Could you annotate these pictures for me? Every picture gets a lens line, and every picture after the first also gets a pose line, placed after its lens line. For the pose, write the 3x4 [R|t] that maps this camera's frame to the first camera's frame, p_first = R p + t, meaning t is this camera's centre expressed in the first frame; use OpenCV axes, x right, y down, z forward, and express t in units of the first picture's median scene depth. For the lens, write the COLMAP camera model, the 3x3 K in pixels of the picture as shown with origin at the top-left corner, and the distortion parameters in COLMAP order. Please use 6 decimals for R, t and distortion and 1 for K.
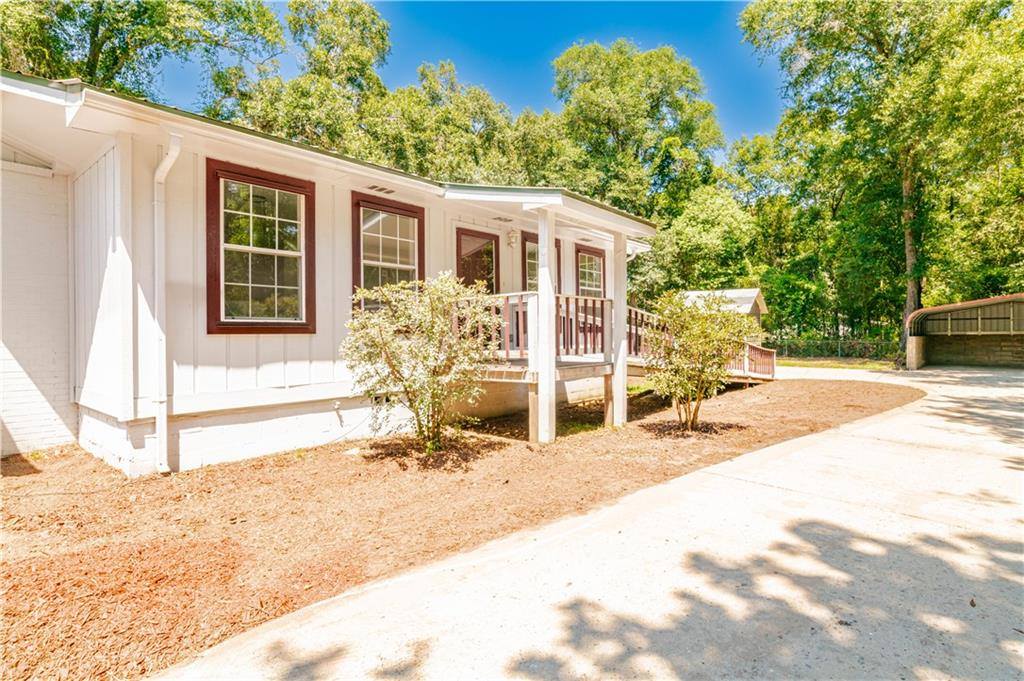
lens RADIAL K [[523.5, 0, 508.4], [0, 523.5, 340.1], [0, 0, 1]] dist [-0.038154, 0.007554]
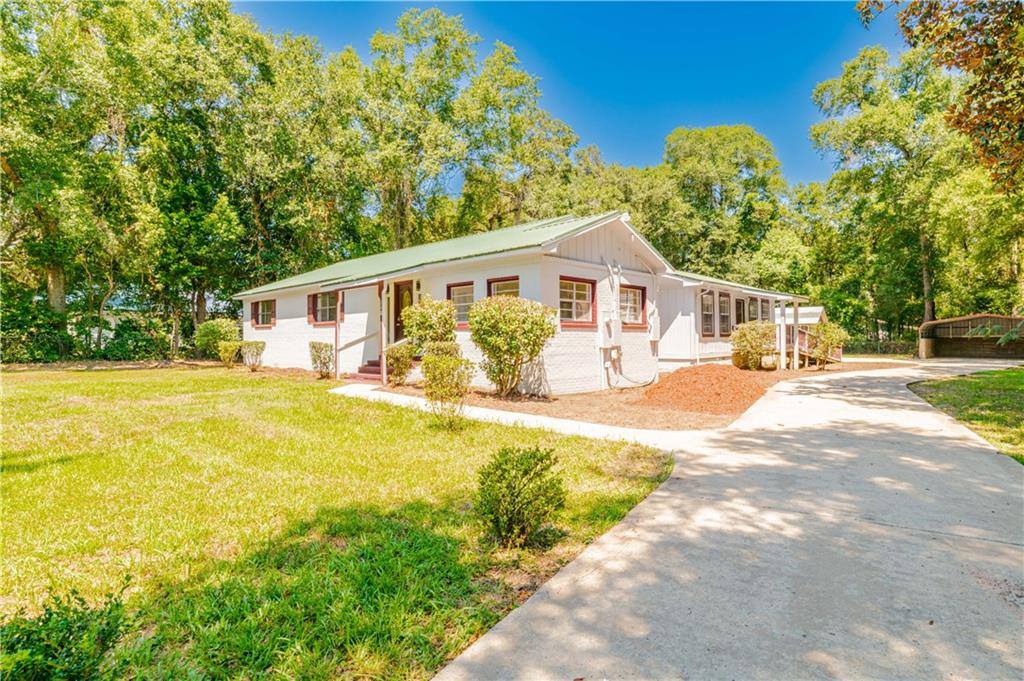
lens RADIAL K [[536.5, 0, 516.8], [0, 536.5, 336.8], [0, 0, 1]] dist [-0.030107, 0.000582]
pose [[0.999522, 0.000491, -0.030904, -0.278743], [-0.000912, 0.999907, -0.013614, 0.006919], [0.030894, 0.013636, 0.999430, -0.440463]]
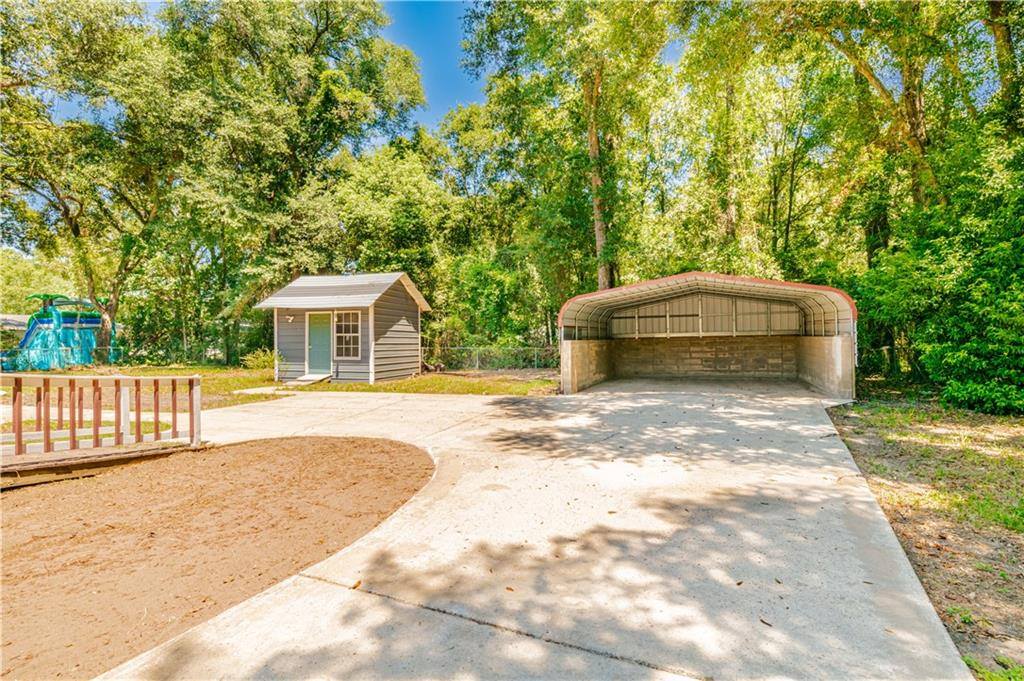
lens RADIAL K [[536.5, 0, 513.3], [0, 536.5, 339.9], [0, 0, 1]] dist [-0.030107, 0.000582]
pose [[0.927209, -0.008196, 0.374456, 0.282437], [0.015046, 0.999769, -0.015372, 0.001378], [-0.374243, 0.019887, 0.927117, 0.238299]]
